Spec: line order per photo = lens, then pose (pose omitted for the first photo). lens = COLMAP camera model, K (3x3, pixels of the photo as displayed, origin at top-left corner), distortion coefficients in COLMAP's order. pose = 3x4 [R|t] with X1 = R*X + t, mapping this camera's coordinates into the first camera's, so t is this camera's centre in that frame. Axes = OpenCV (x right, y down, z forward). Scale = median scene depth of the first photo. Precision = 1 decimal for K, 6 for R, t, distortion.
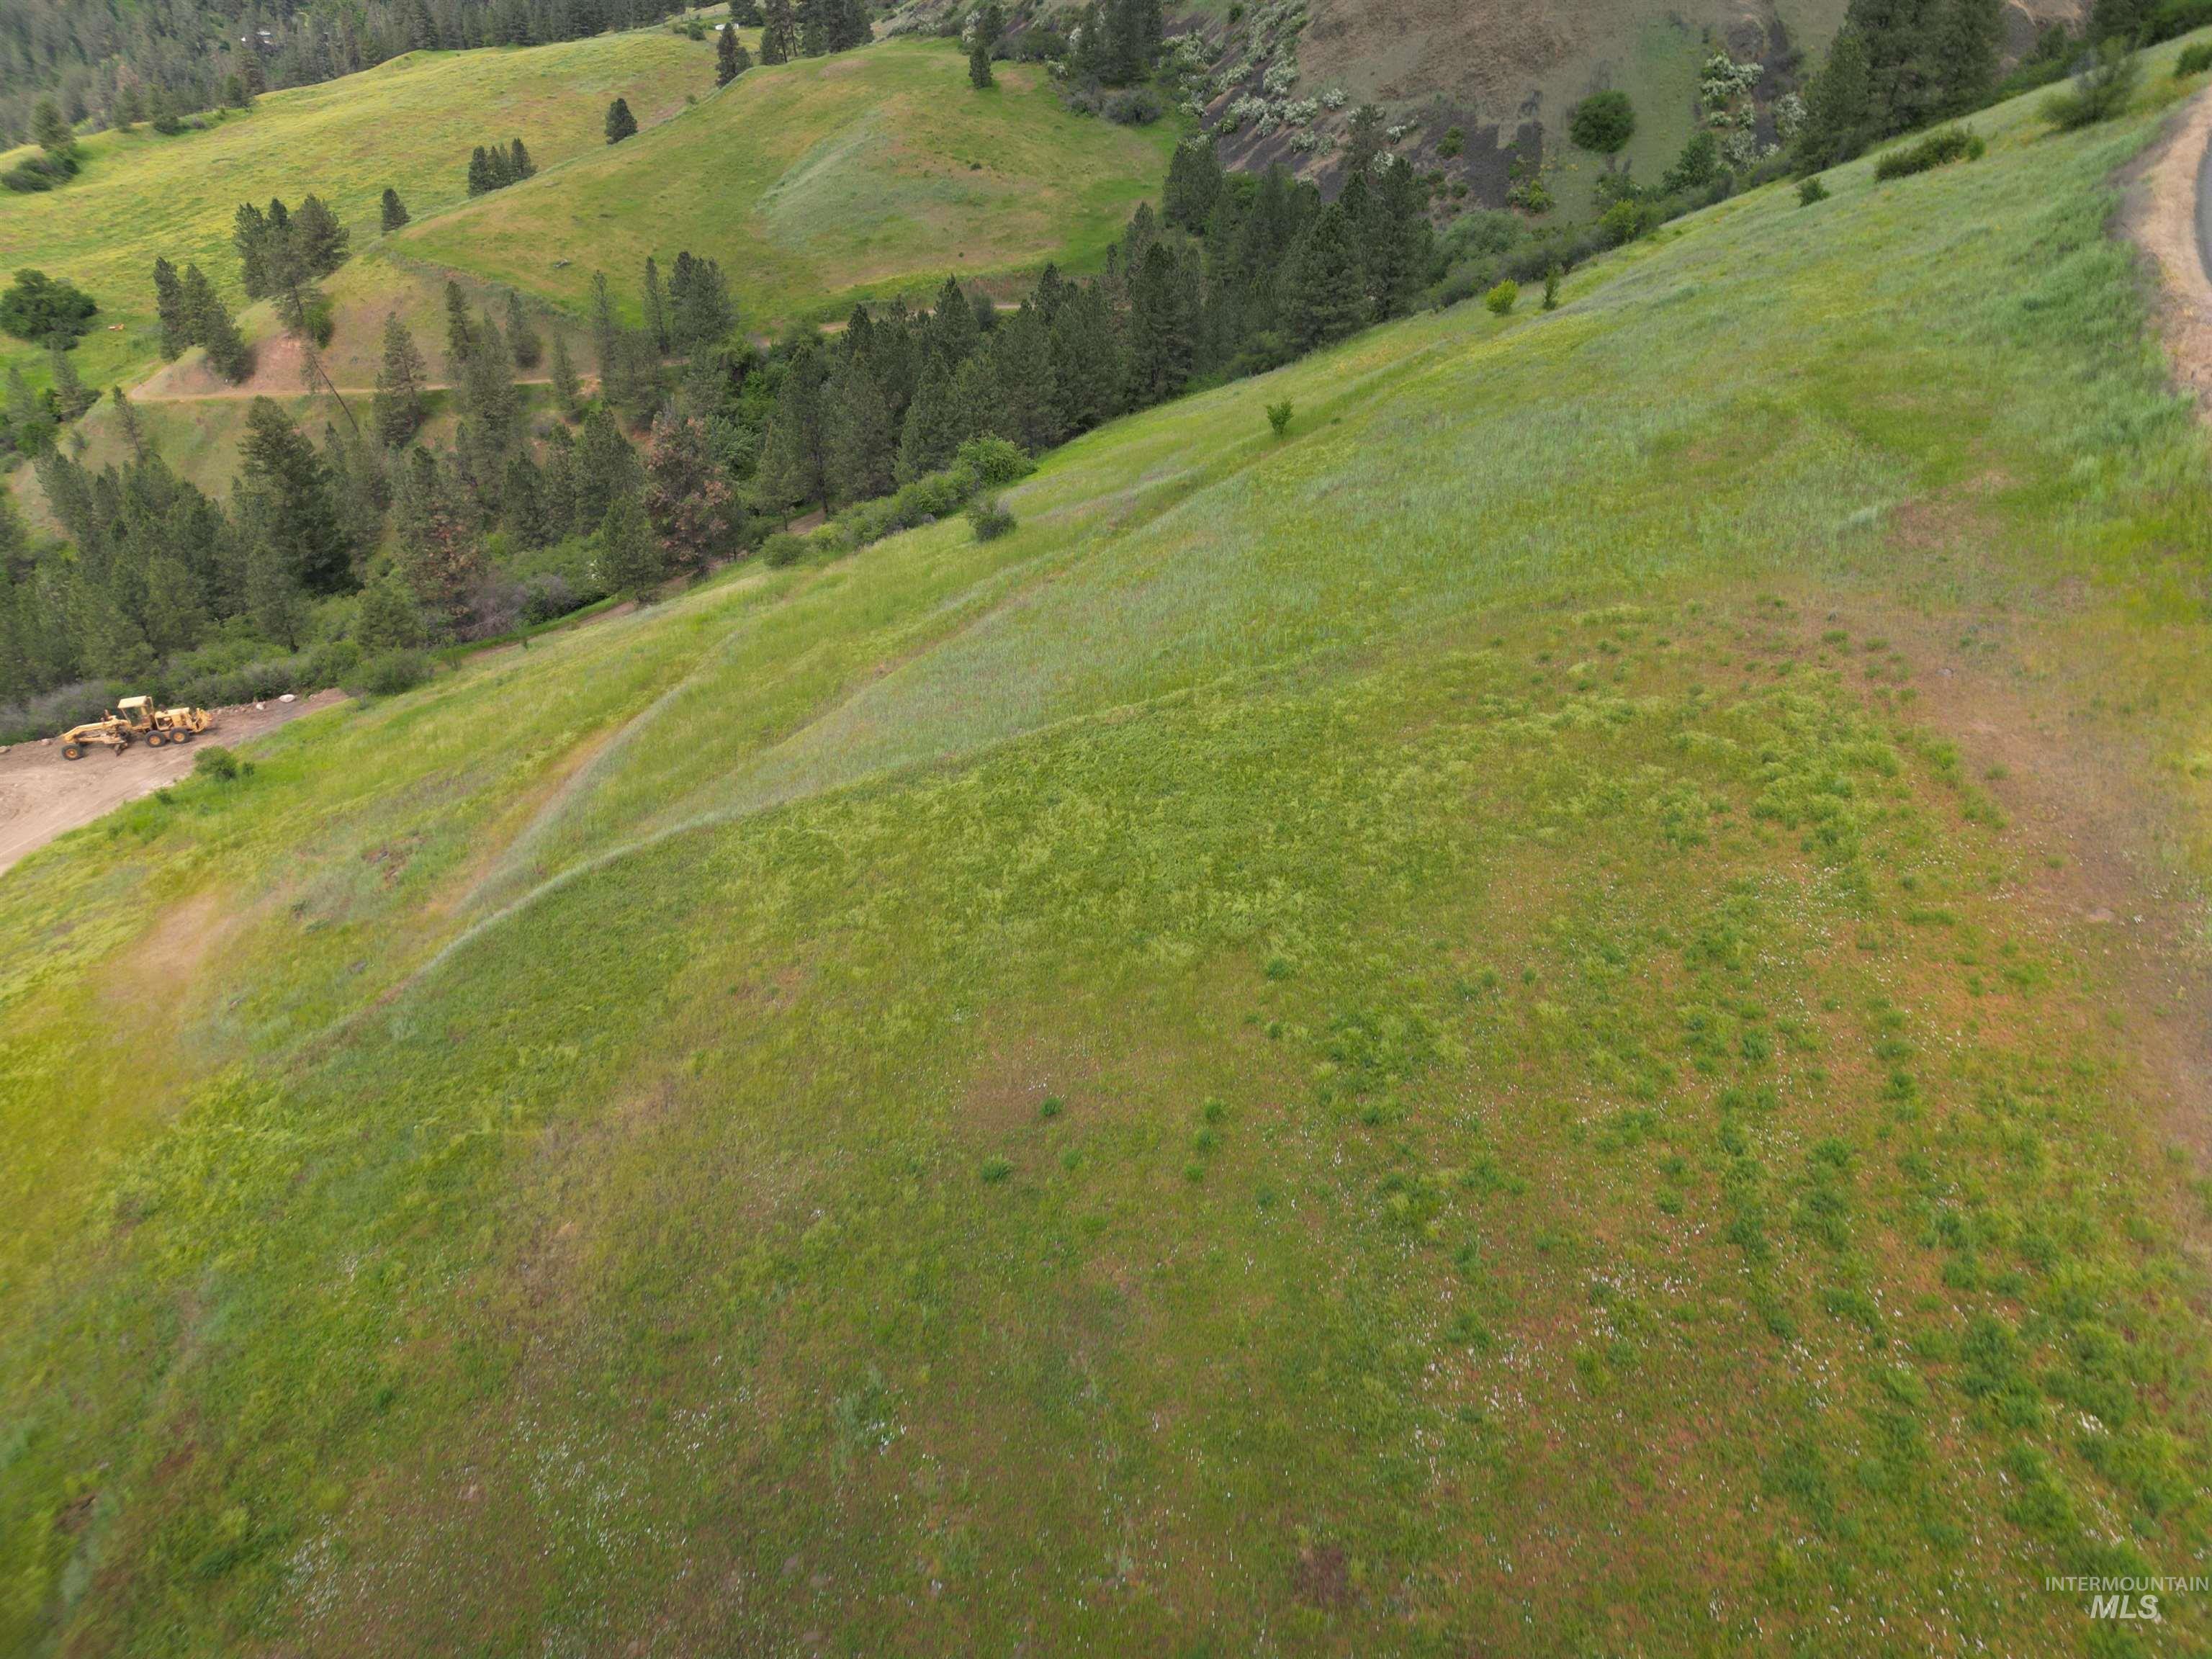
lens RADIAL K [[1544.4, 0, 1109.9], [0, 1544.4, 831.3], [0, 0, 1]] dist [0.052786, -0.039529]
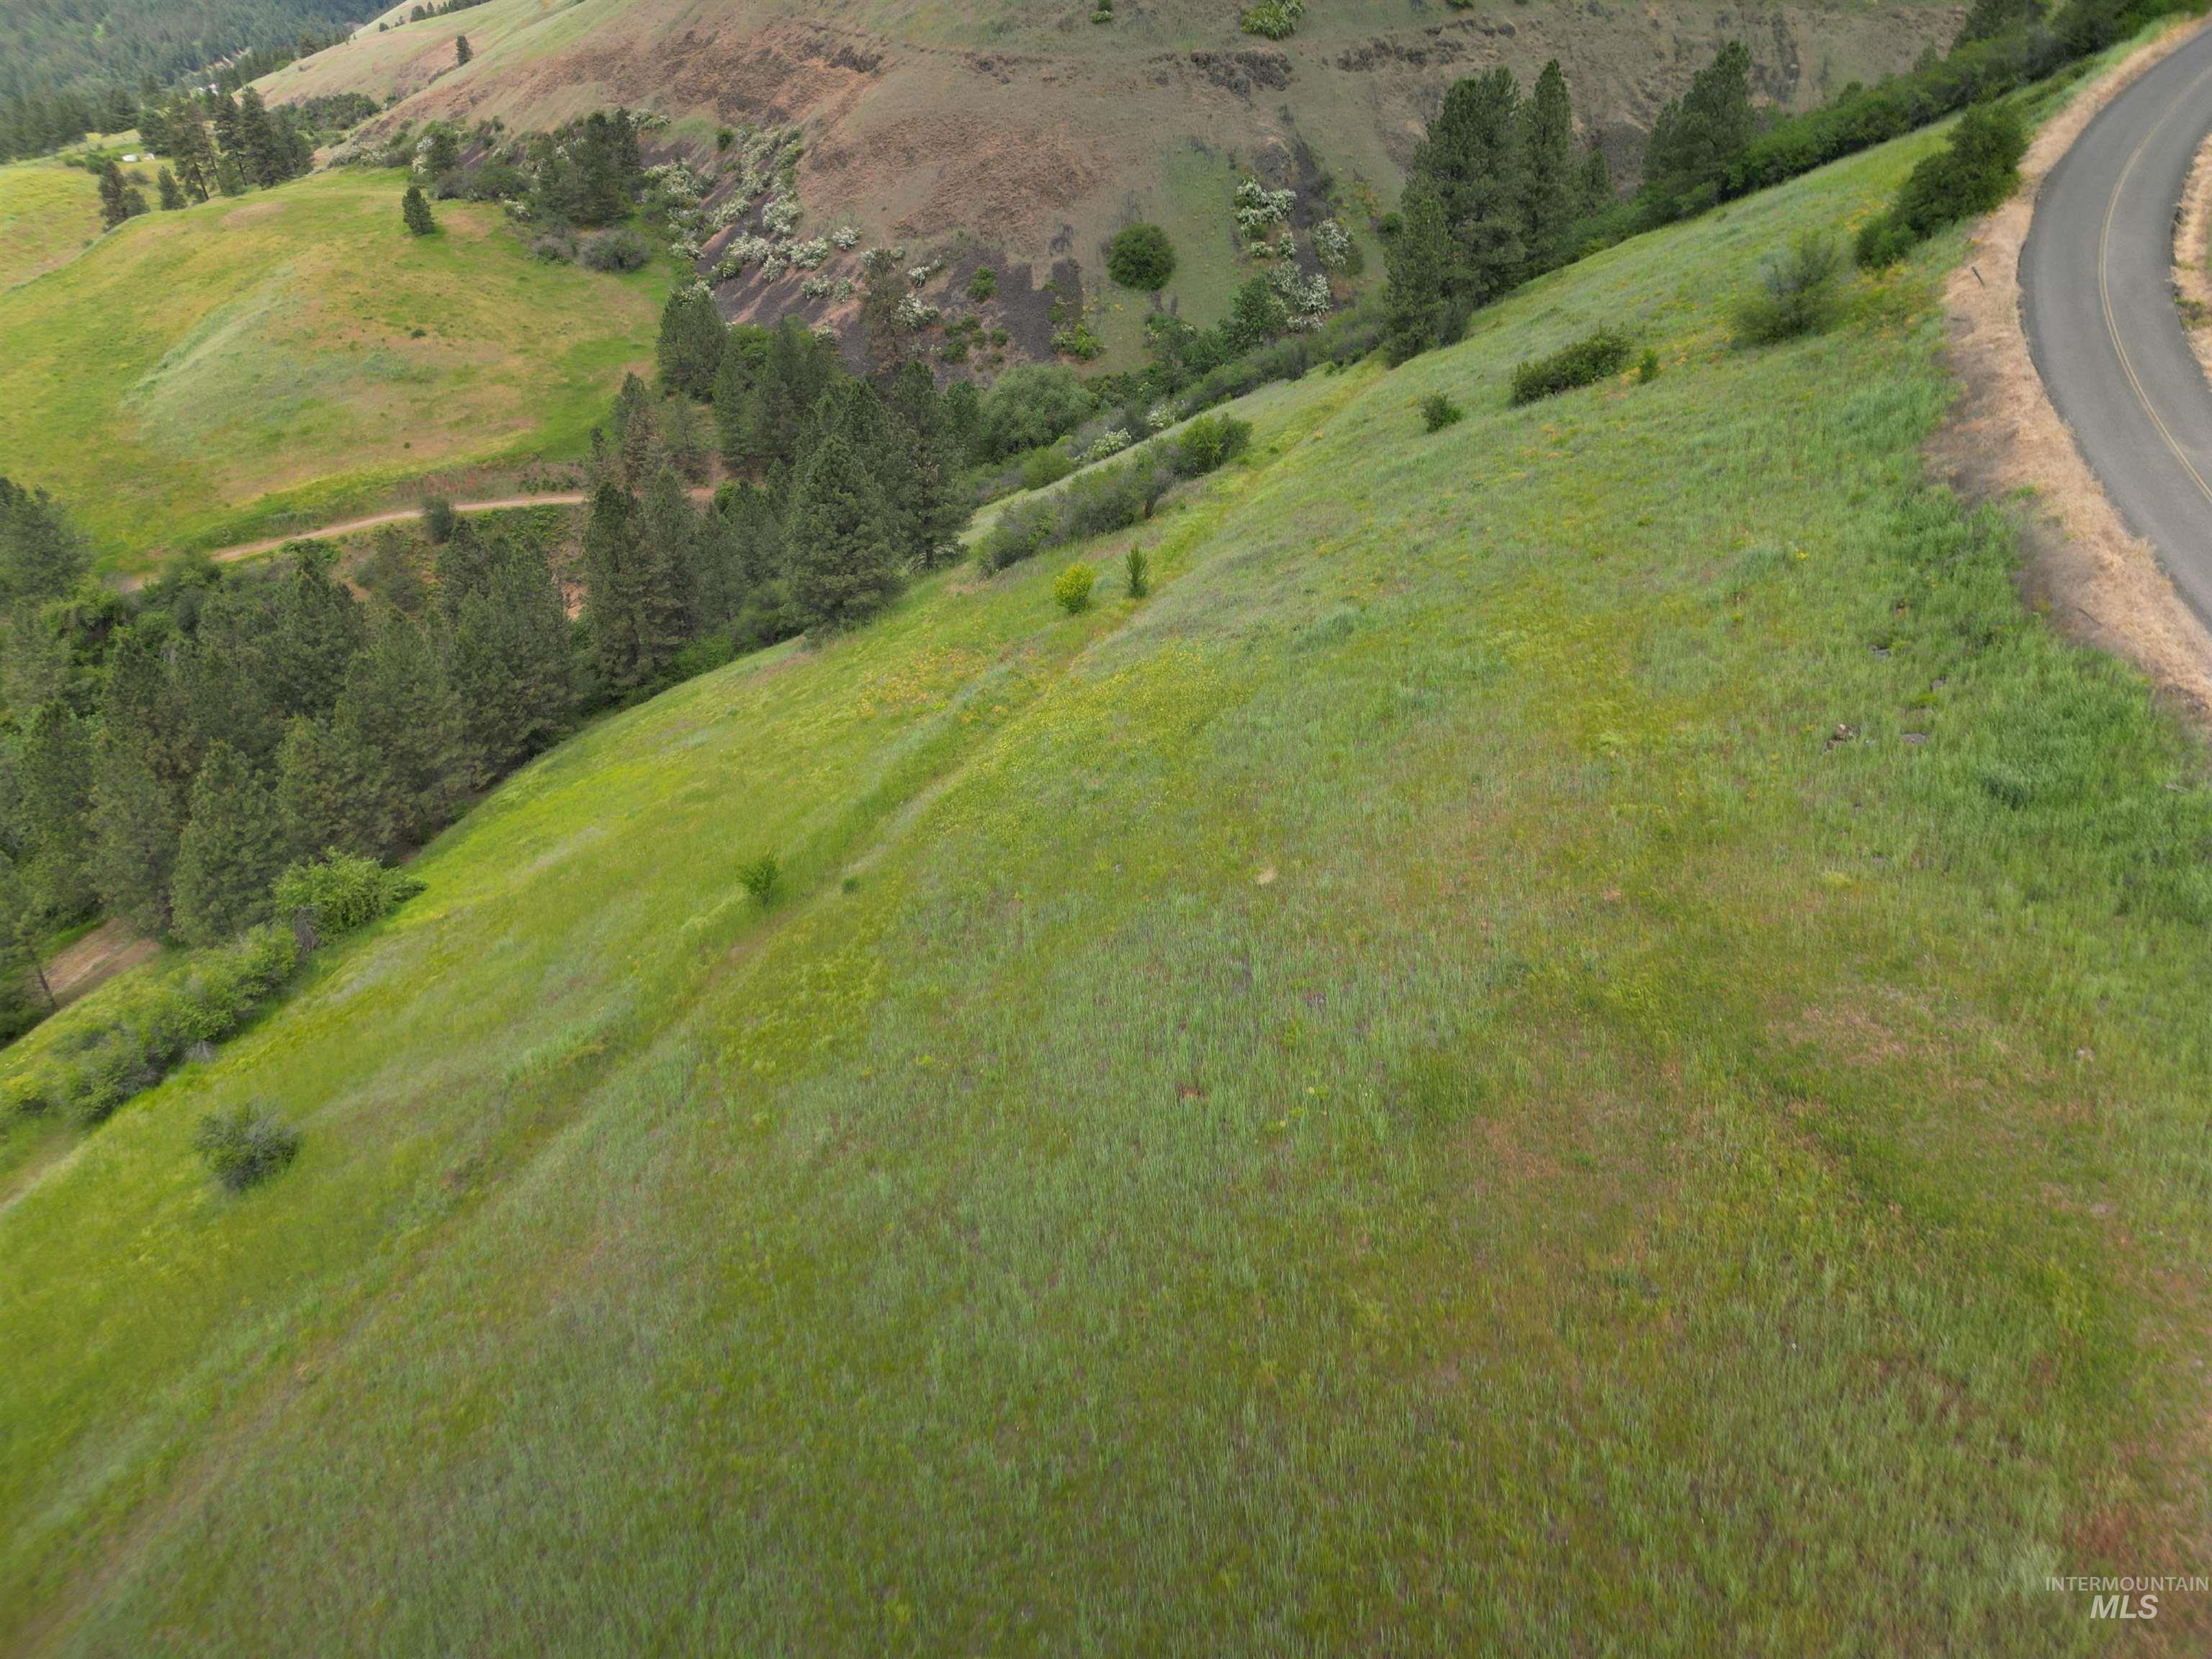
lens RADIAL K [[1544.4, 0, 1112.6], [0, 1544.4, 833.1], [0, 0, 1]] dist [0.052786, -0.039529]
pose [[0.962325, -0.134855, 0.236104, 0.037101], [0.146247, 0.988752, -0.031336, -0.089006], [-0.229223, 0.064685, 0.971222, 0.135047]]
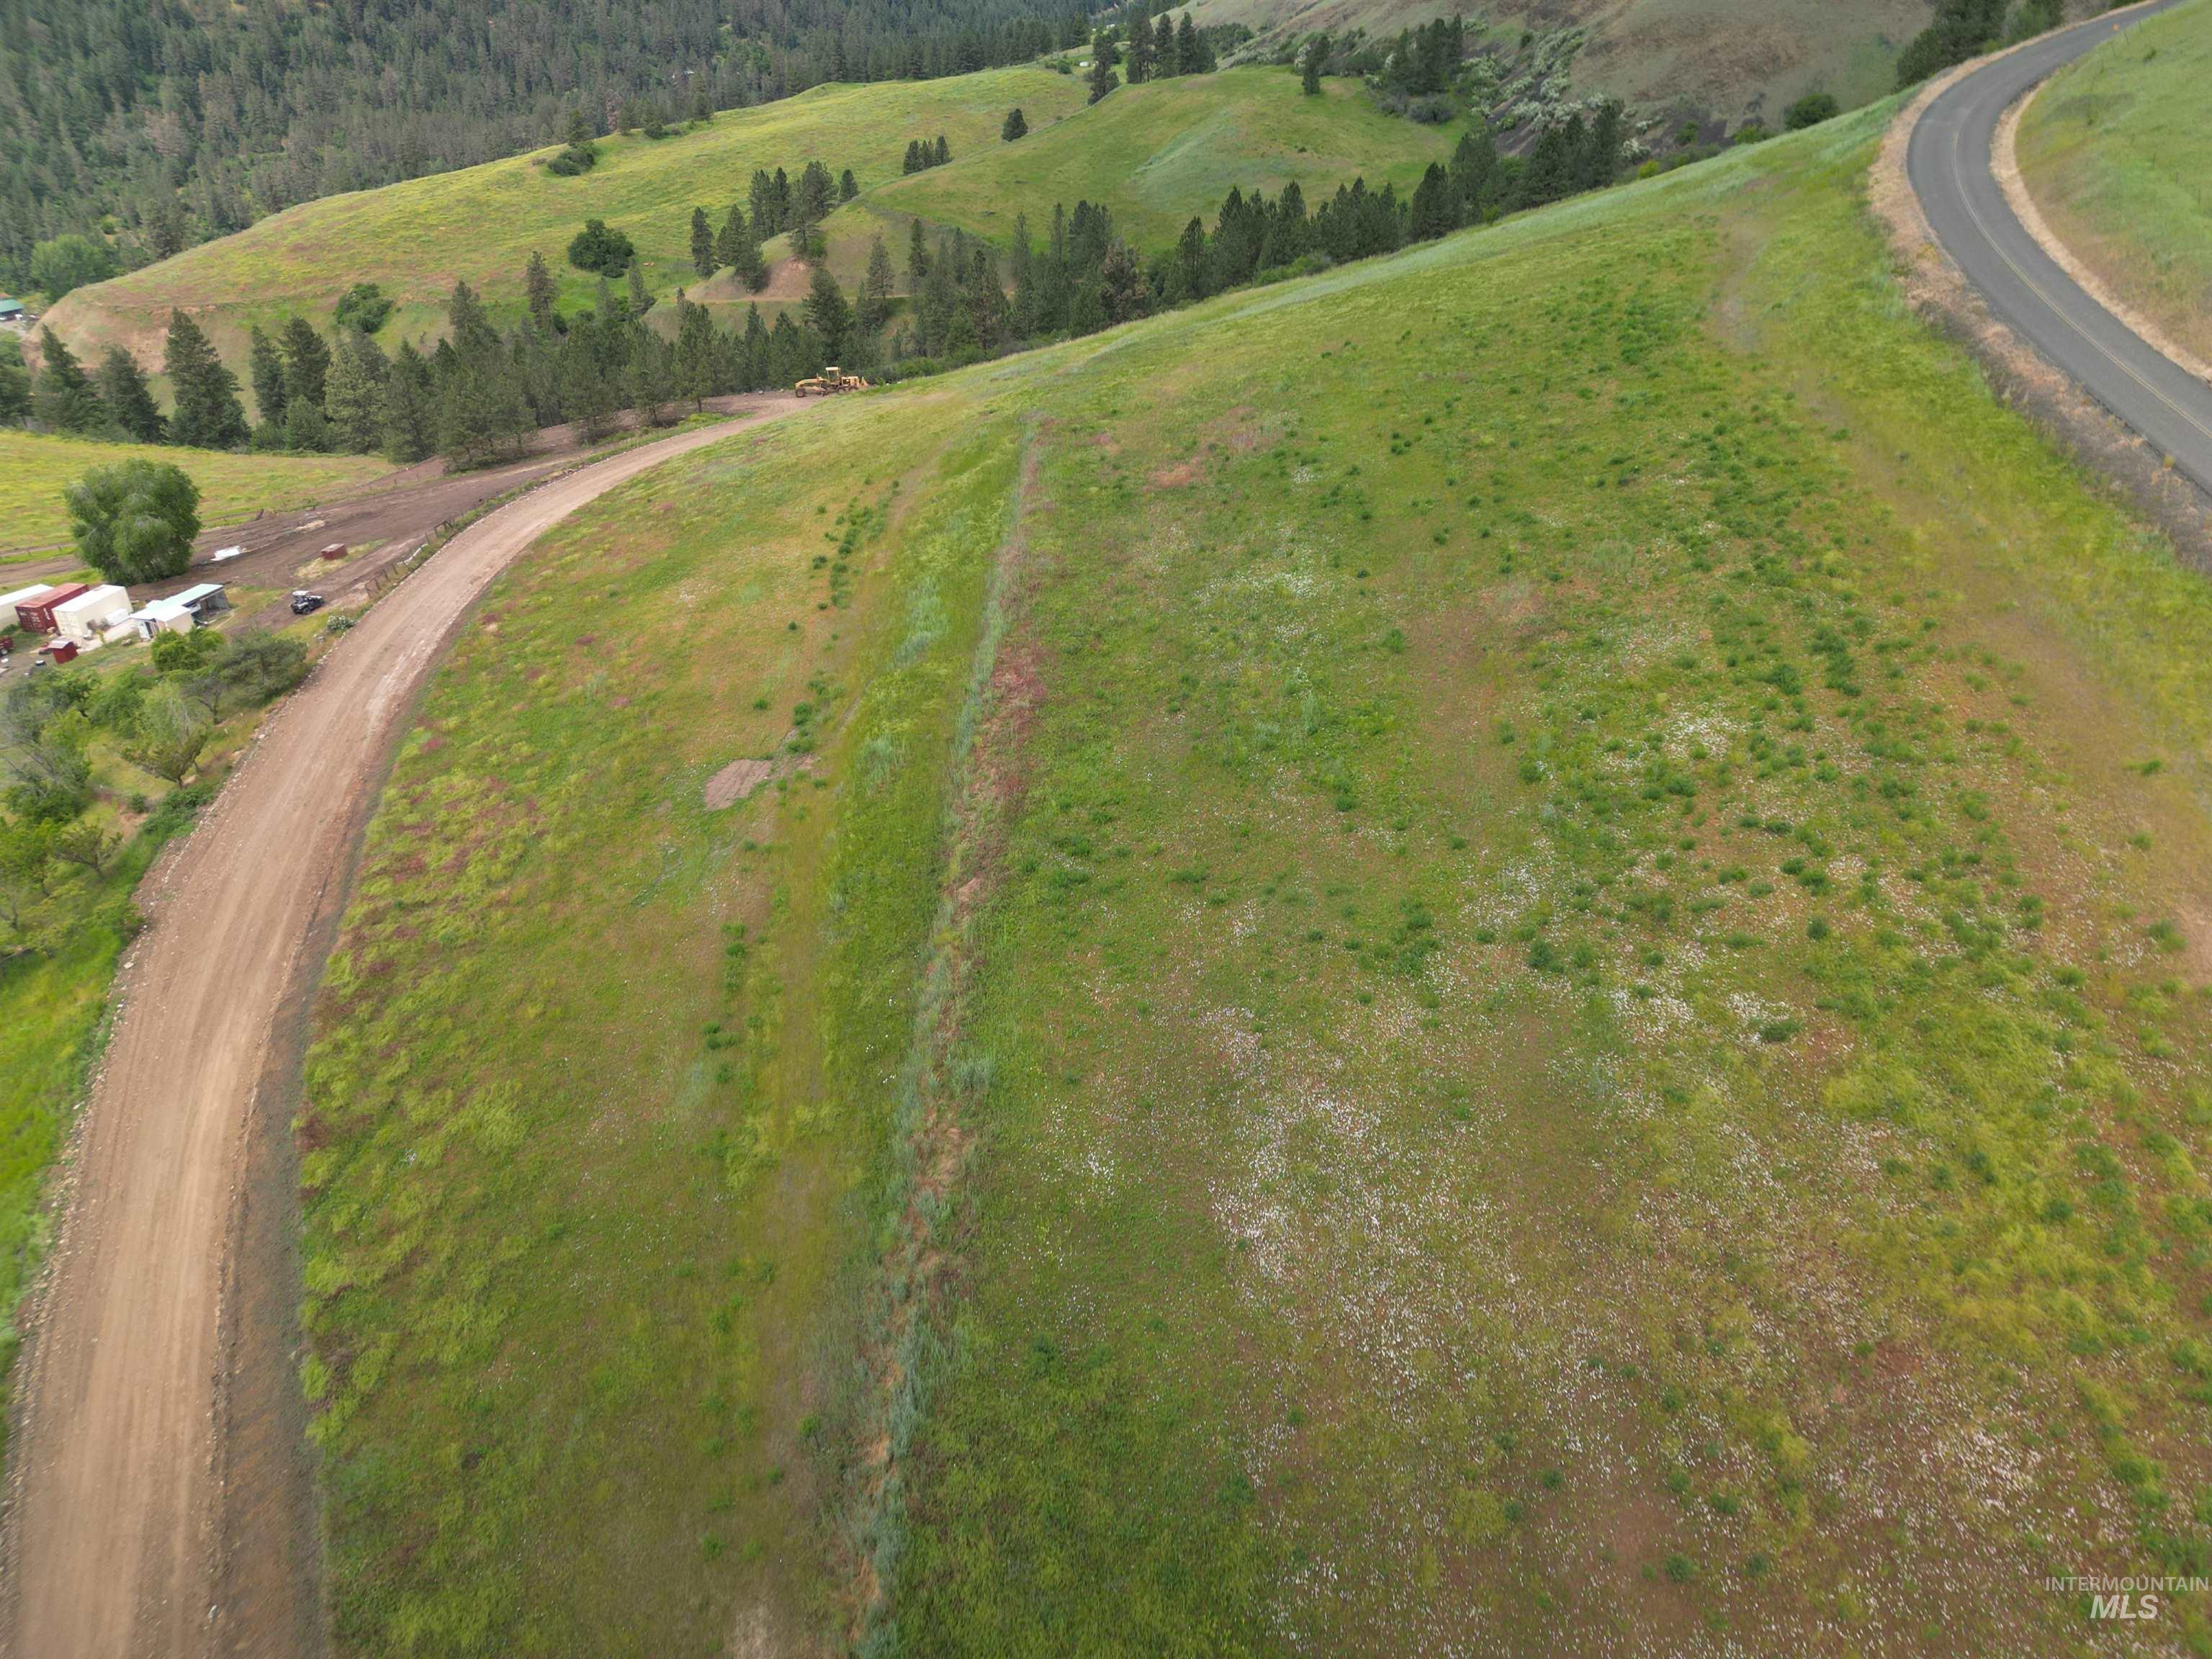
lens RADIAL K [[1544.4, 0, 1103.0], [0, 1544.4, 827.6], [0, 0, 1]] dist [0.052786, -0.039529]
pose [[0.983013, 0.090292, -0.159792, 0.008521], [-0.095542, 0.995100, -0.025462, 0.183306], [0.156709, 0.040296, 0.986822, -0.280275]]
